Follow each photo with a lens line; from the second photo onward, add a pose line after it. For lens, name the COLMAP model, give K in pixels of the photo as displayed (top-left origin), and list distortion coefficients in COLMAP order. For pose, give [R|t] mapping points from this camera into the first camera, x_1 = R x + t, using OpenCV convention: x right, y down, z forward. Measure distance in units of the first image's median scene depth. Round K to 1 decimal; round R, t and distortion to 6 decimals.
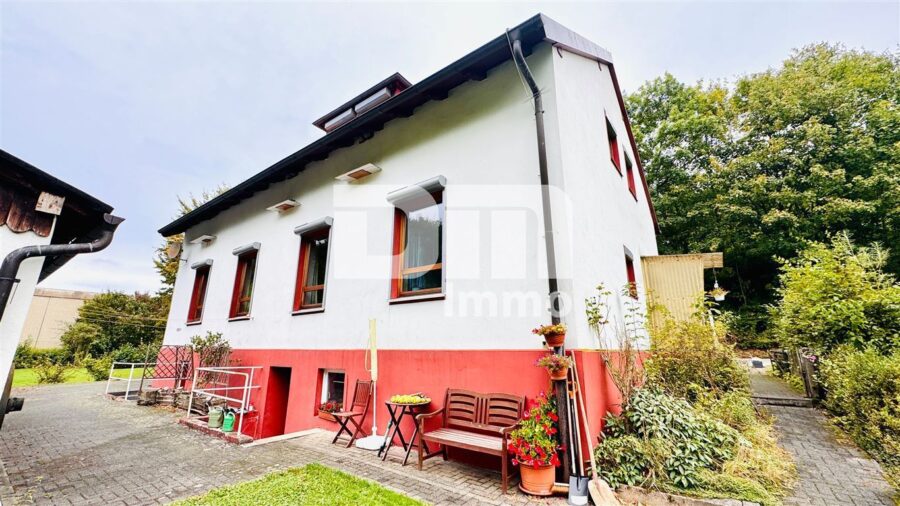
lens RADIAL K [[355.7, 0, 445.5], [0, 355.7, 250.2], [0, 0, 1]] dist [-0.002455, 0.000155]
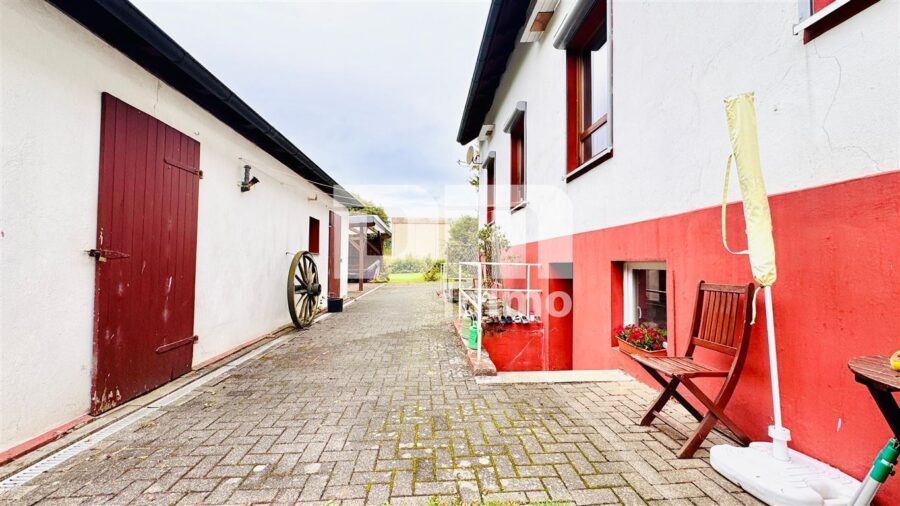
lens RADIAL K [[355.7, 0, 446.3], [0, 355.7, 255.4], [0, 0, 1]] dist [-0.002455, 0.000155]
pose [[0.646258, -0.019149, -0.762879, -0.139926], [0.207679, 0.966367, 0.151674, 0.233313], [0.734316, -0.256454, 0.628499, 0.596048]]
